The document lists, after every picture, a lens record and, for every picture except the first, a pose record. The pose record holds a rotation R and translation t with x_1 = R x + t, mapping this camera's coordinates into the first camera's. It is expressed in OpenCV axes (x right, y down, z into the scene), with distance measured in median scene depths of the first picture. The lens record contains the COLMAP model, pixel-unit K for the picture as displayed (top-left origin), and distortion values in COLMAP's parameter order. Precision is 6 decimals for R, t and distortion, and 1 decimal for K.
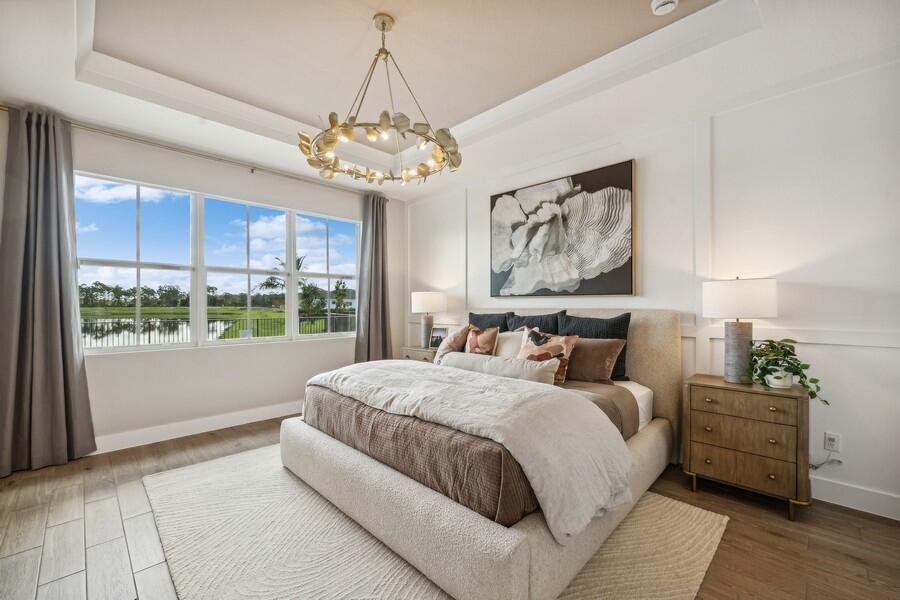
lens RADIAL K [[372.3, 0, 450.5], [0, 372.3, 302.4], [0, 0, 1]] dist [0.001156, 0.000027]
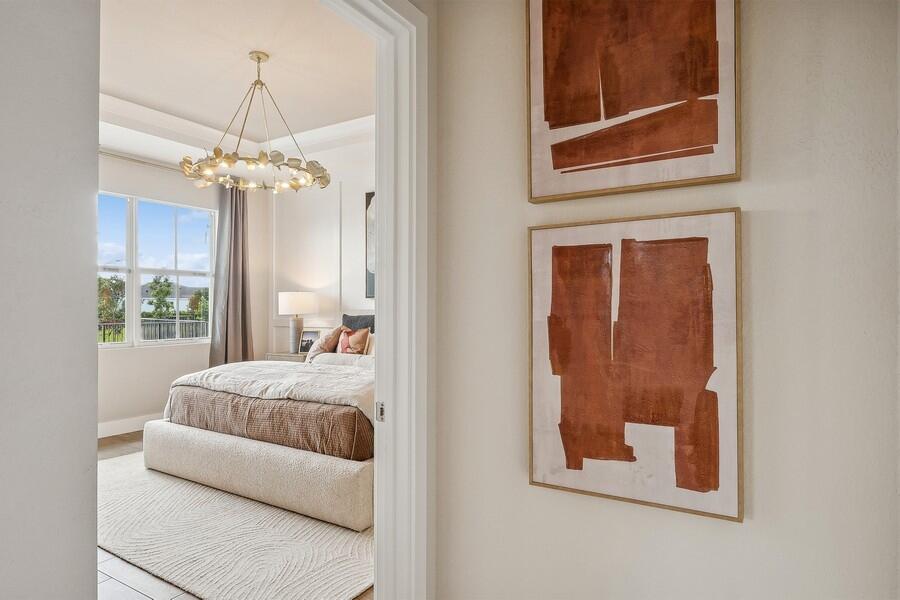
lens RADIAL K [[509.0, 0, 458.9], [0, 509.0, 306.0], [0, 0, 1]] dist [-0.001708, 0.001466]
pose [[0.968151, 0.000695, 0.250366, 0.020777], [-0.002183, 0.999982, 0.005665, -0.003159], [-0.250357, -0.006031, 0.968135, -0.592542]]
